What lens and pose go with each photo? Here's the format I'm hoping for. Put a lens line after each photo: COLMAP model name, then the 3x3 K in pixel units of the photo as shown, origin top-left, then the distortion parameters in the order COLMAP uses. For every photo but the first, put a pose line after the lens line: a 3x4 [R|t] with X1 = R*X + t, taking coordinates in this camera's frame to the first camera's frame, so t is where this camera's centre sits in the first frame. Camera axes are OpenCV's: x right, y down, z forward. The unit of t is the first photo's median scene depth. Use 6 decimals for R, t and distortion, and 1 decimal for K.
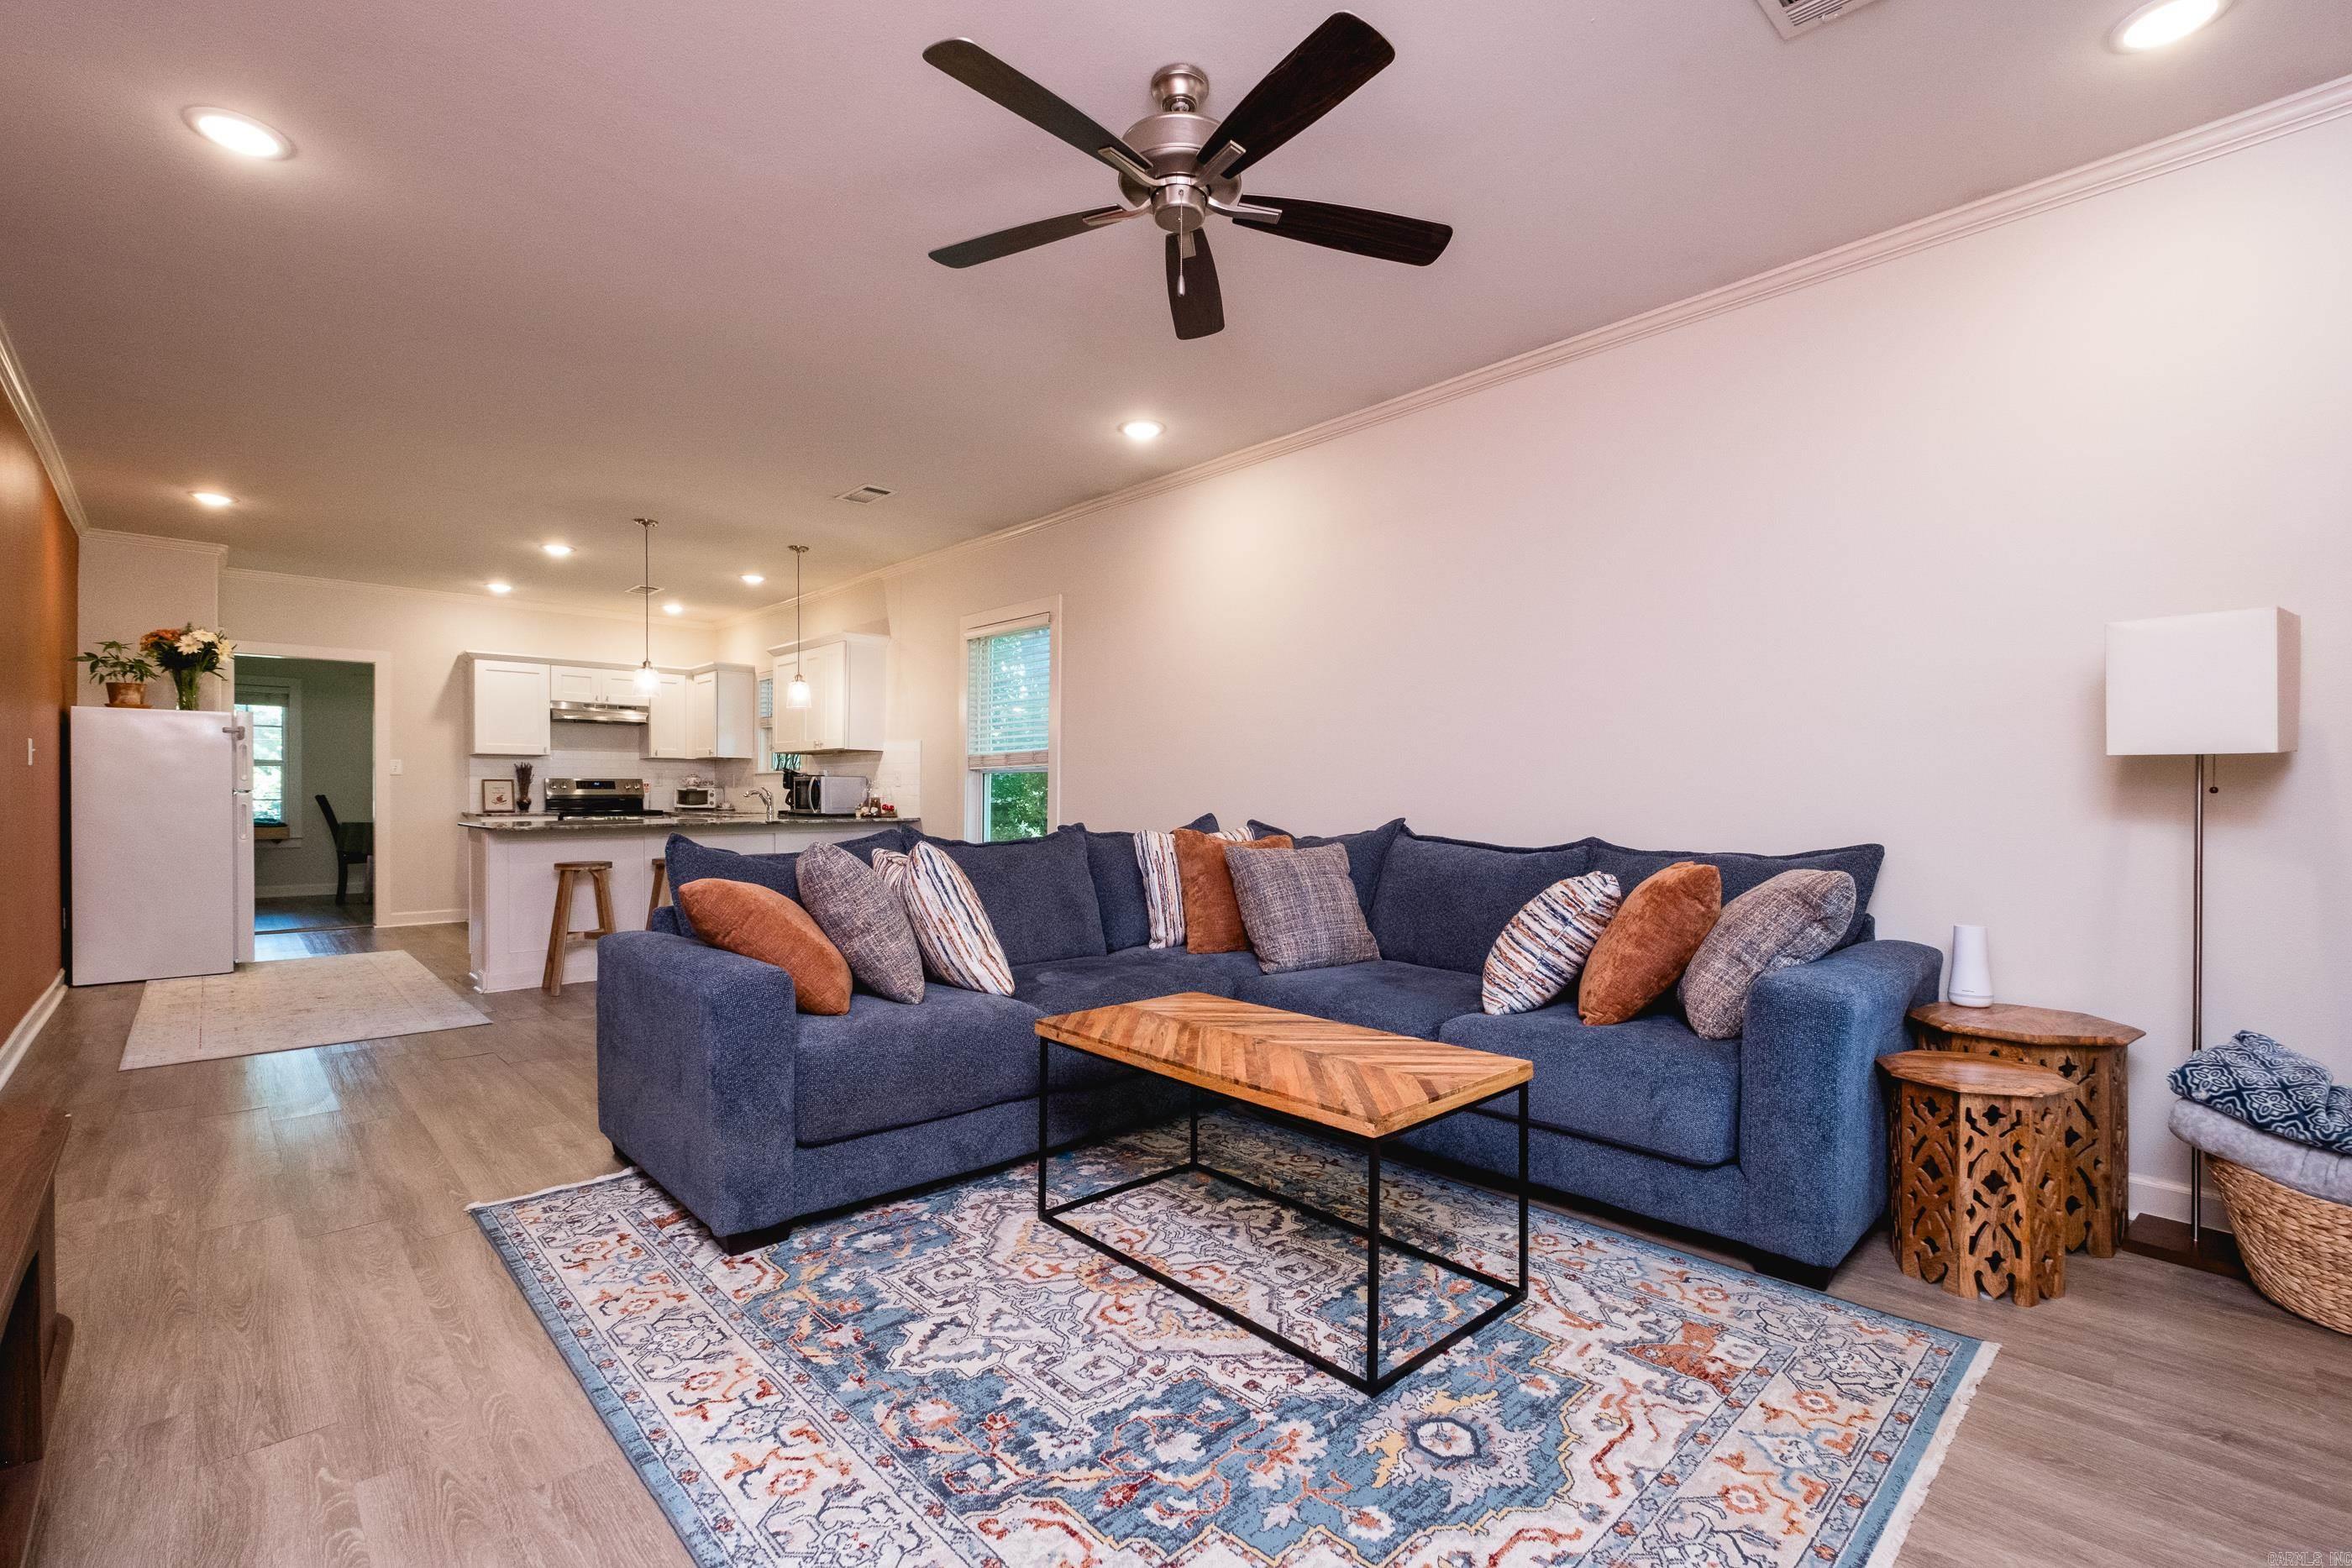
lens RADIAL K [[1031.4, 0, 1176.5], [0, 1031.4, 796.4], [0, 0, 1]] dist [0.000033, 0.000026]
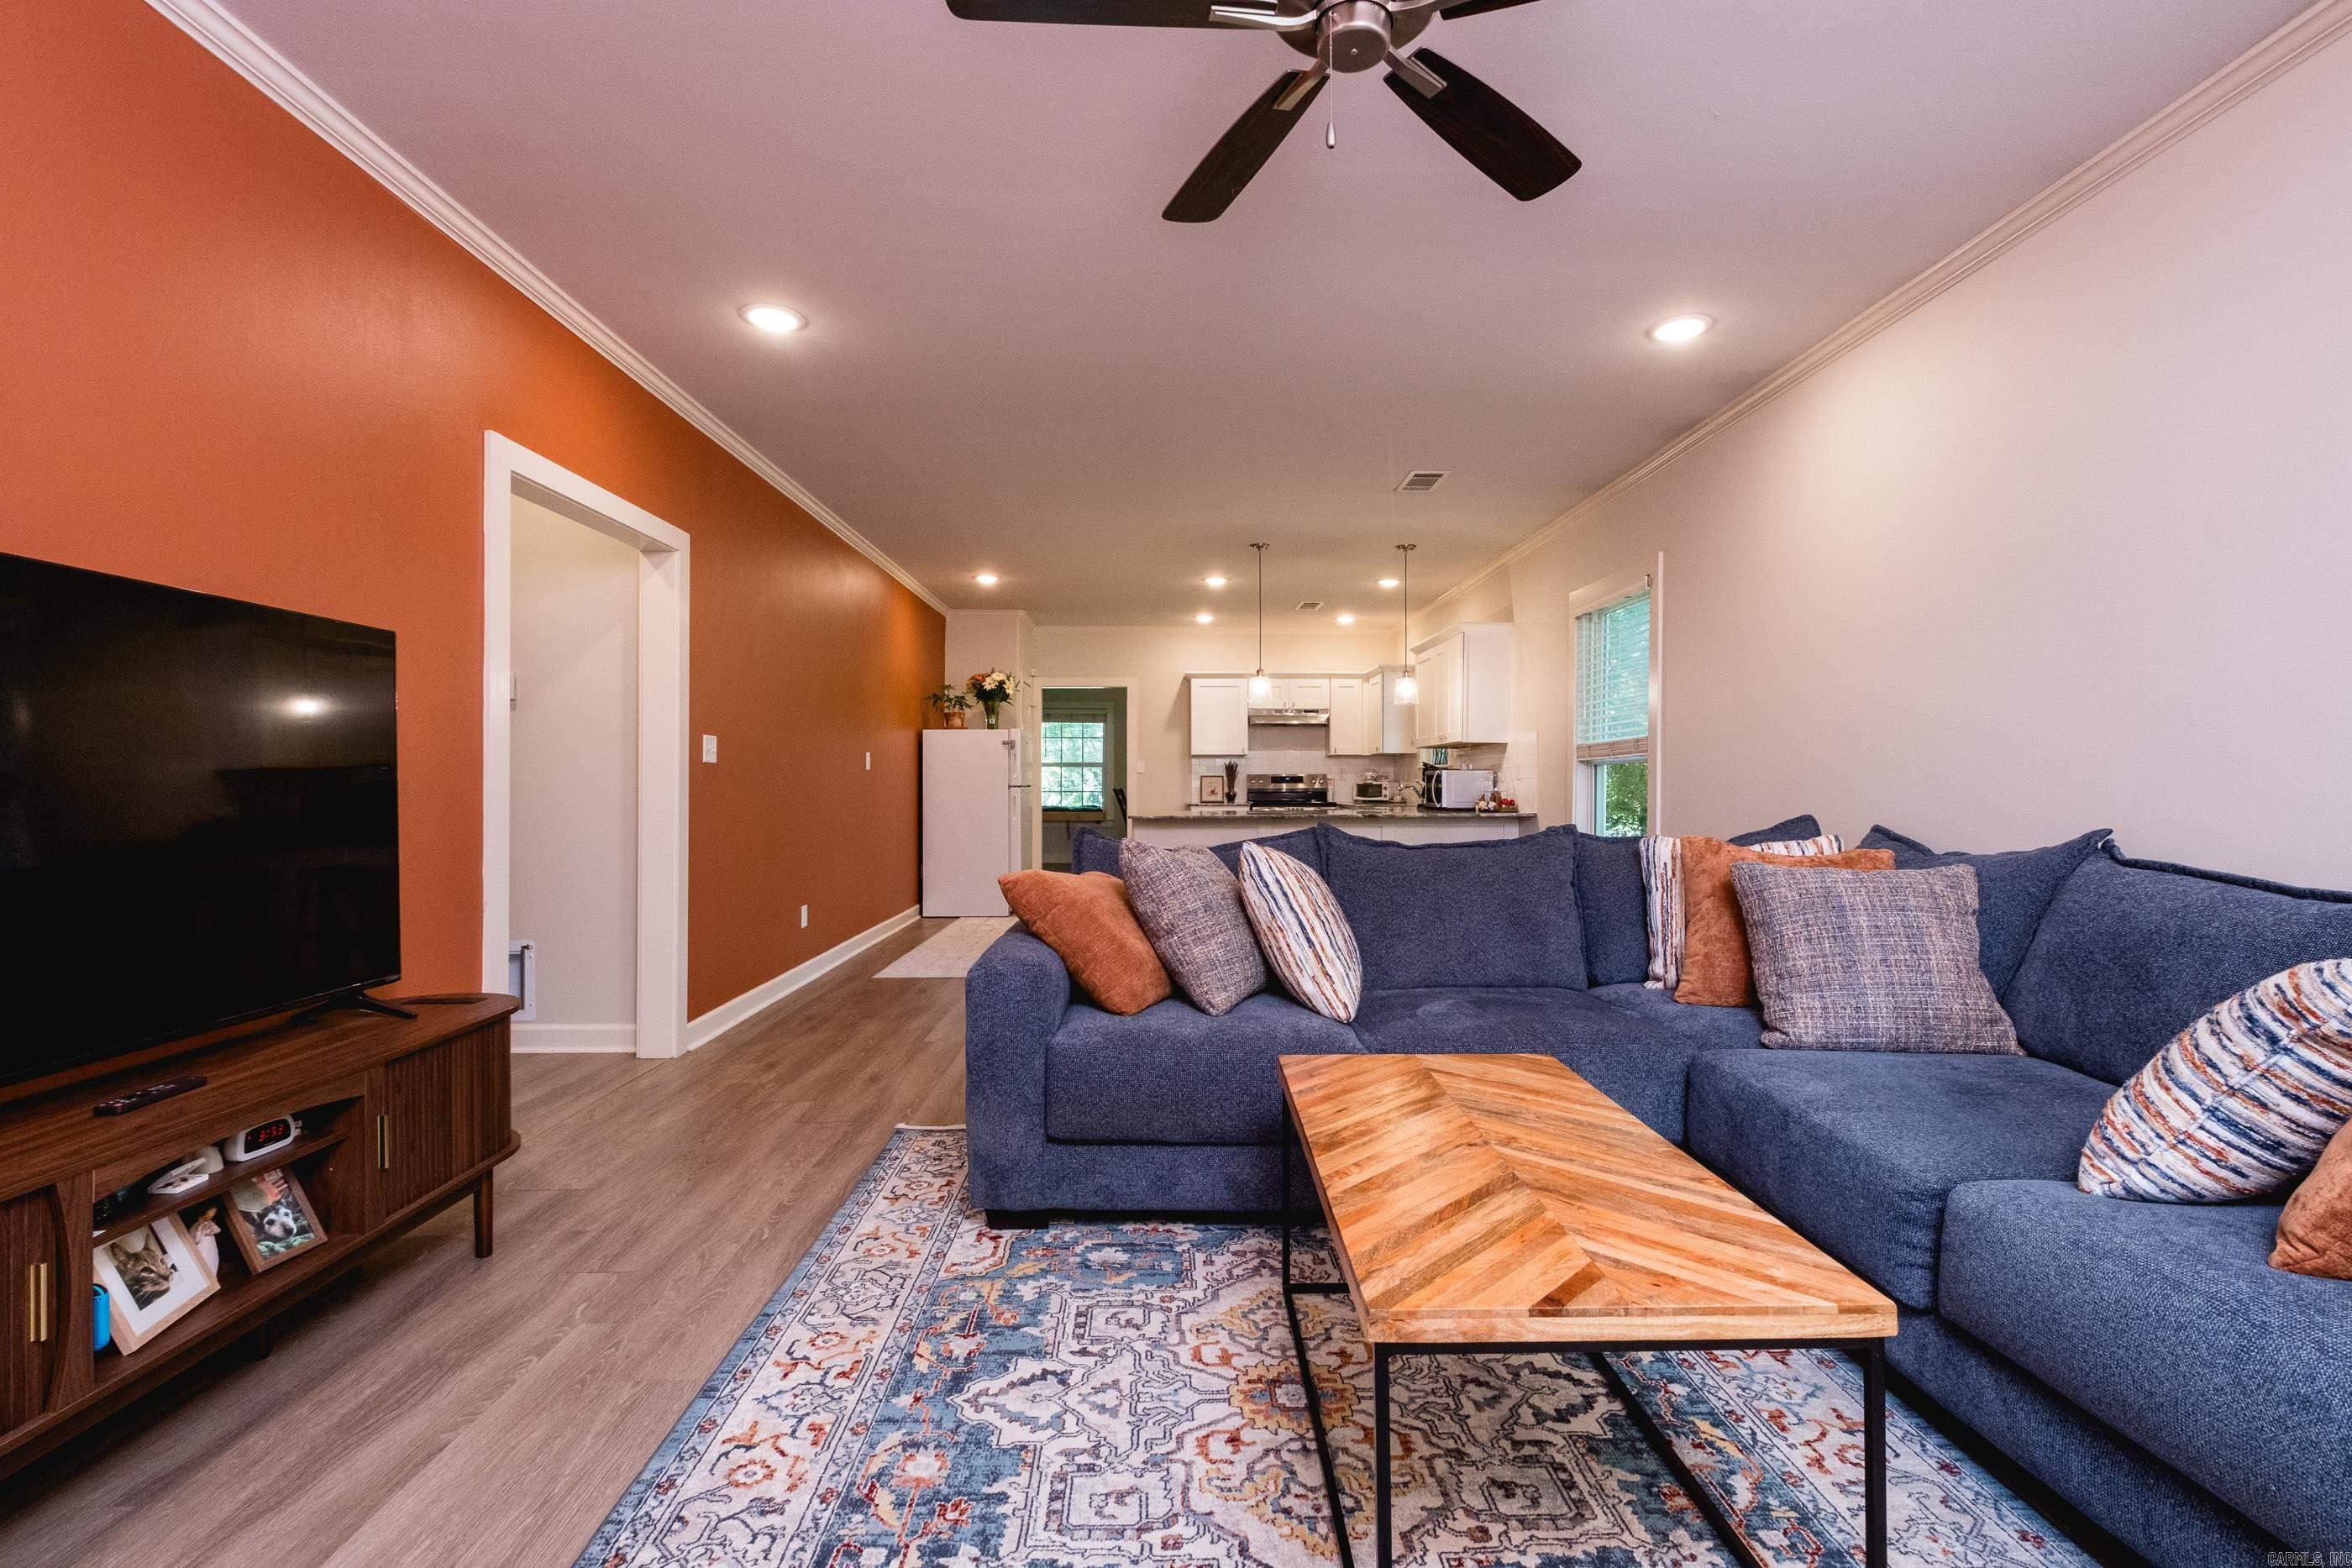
lens RADIAL K [[1003.6, 0, 1186.9], [0, 1003.6, 775.0], [0, 0, 1]] dist [0.007573, -0.006958]
pose [[0.743891, -0.008289, -0.668250, 0.166381], [-0.000707, 0.999913, -0.013190, -0.002407], [0.668301, 0.010284, 0.743820, 0.148060]]
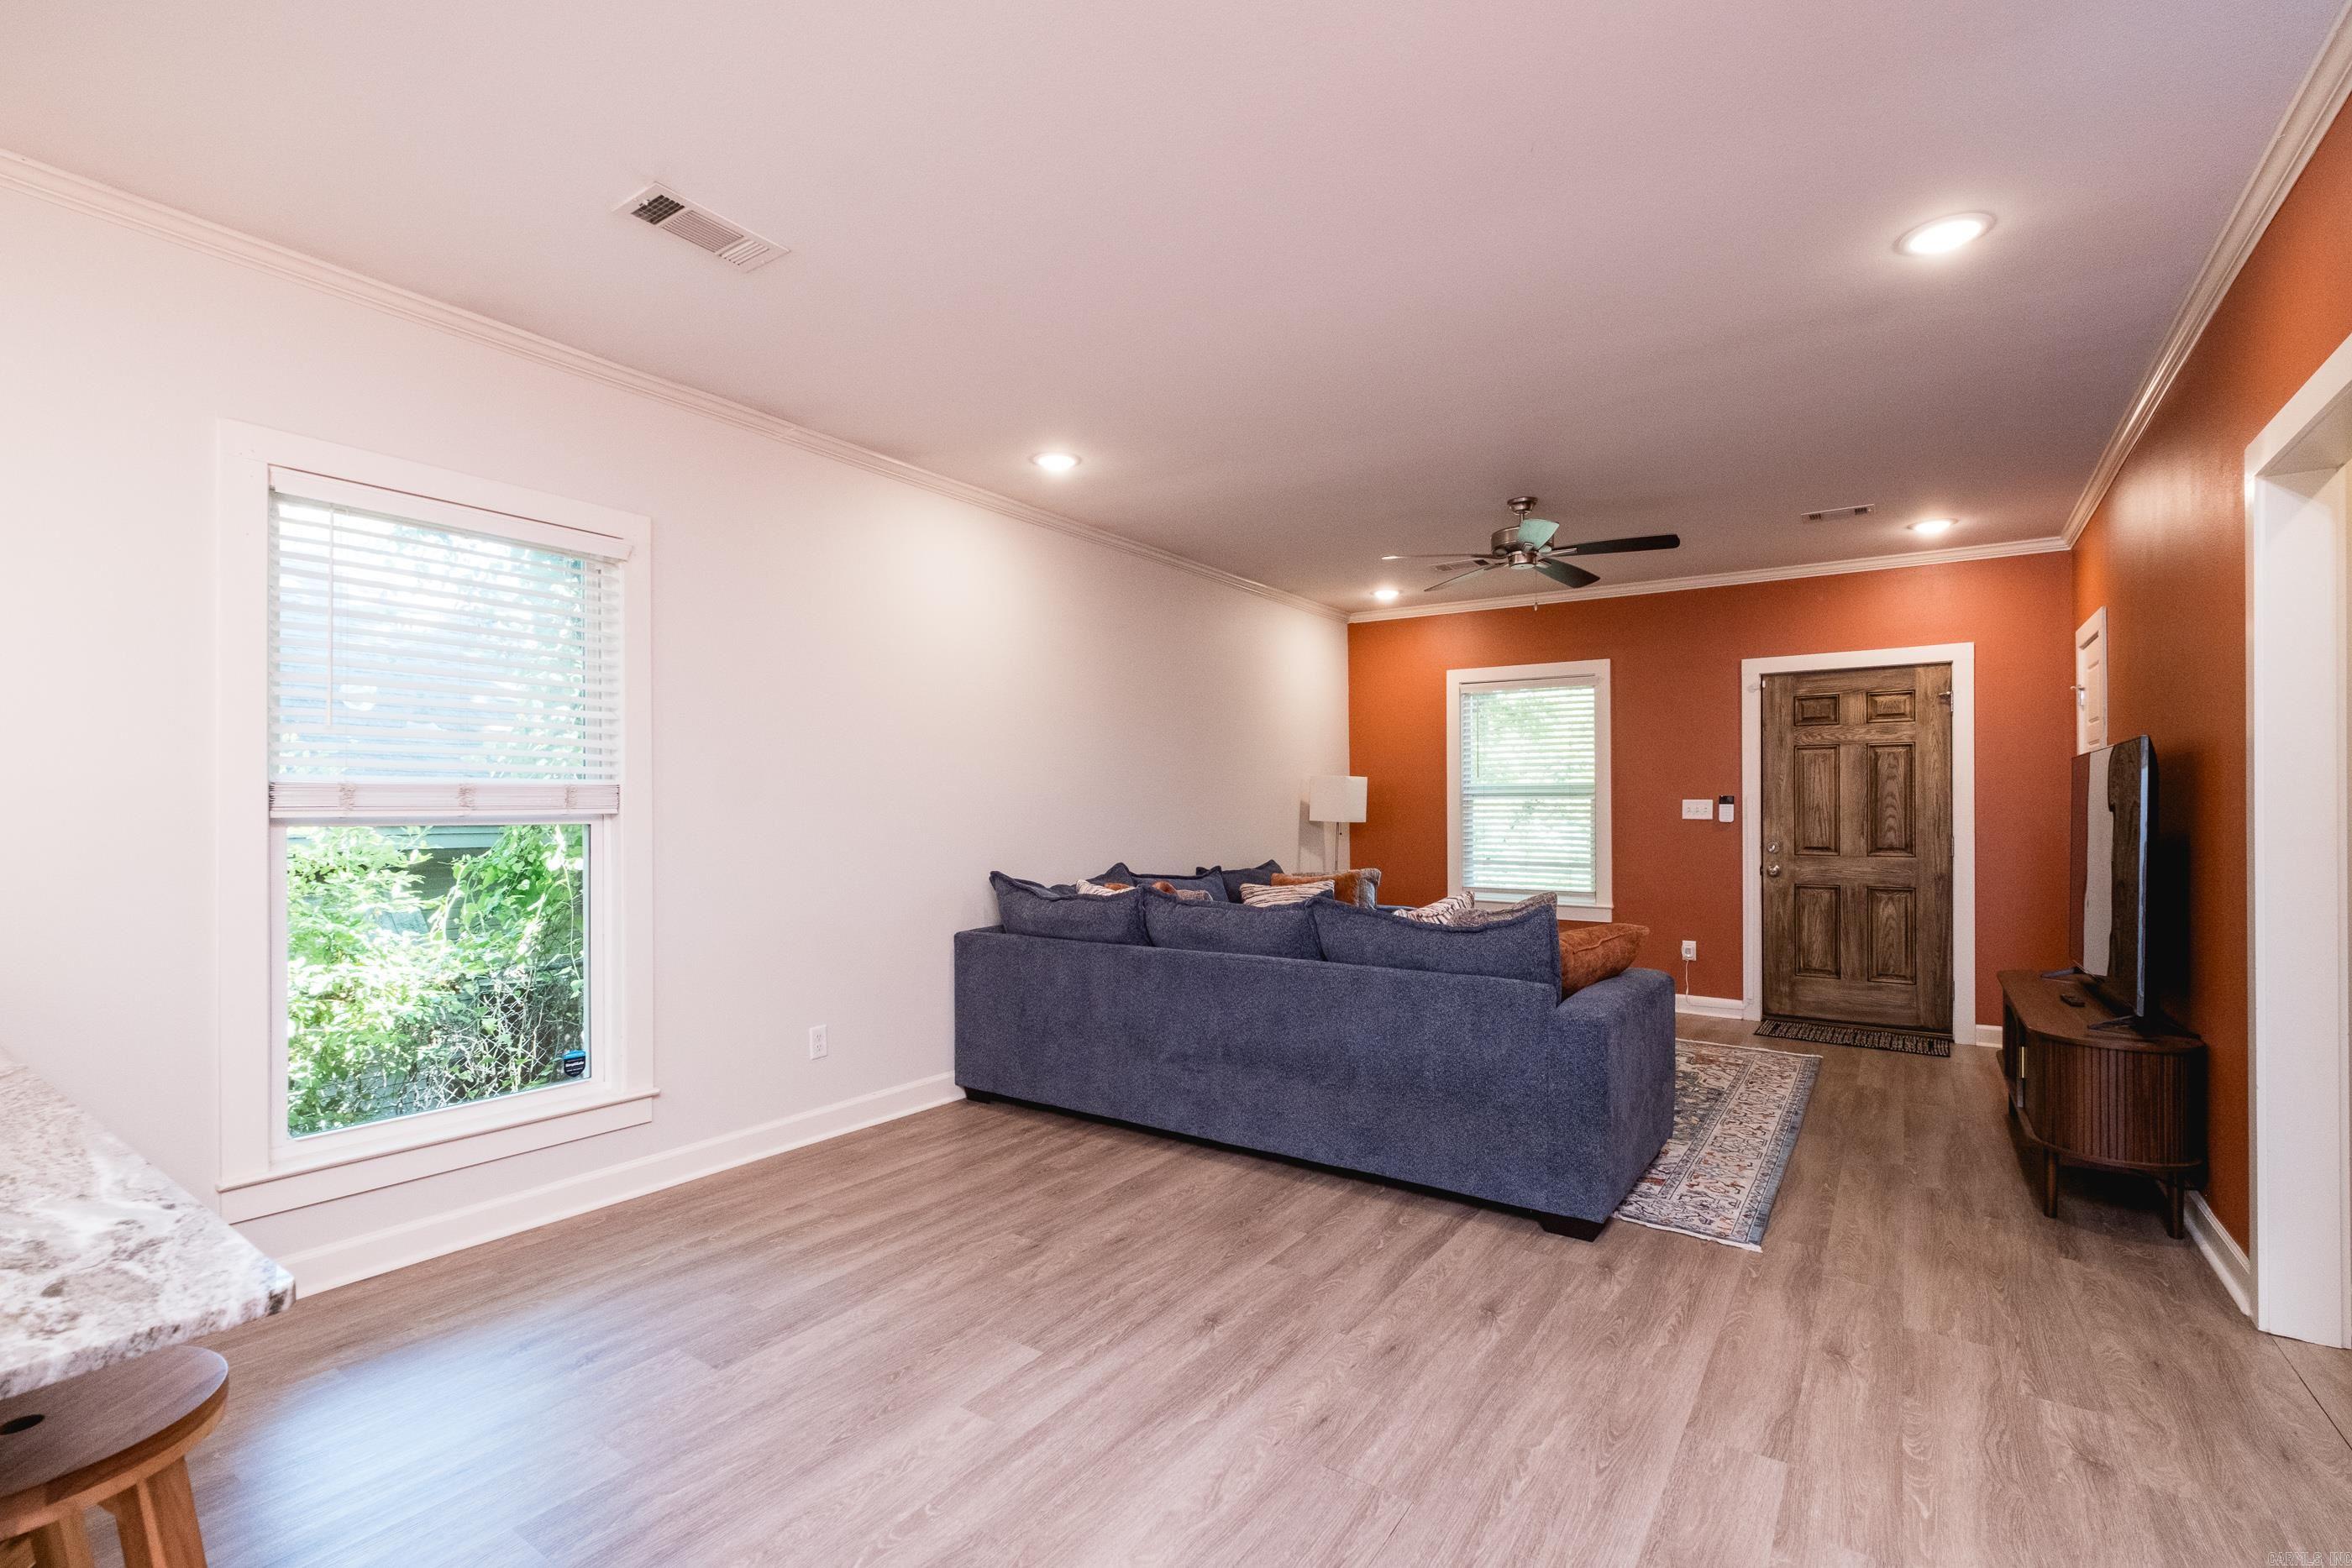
lens RADIAL K [[1054.4, 0, 1169.1], [0, 1054.4, 804.7], [0, 0, 1]] dist [0.005764, 0.000299]
pose [[-0.200026, 0.005864, 0.979773, -0.775655], [0.006919, 0.999966, -0.004573, -0.030728], [-0.979766, 0.005865, -0.200060, 0.858217]]
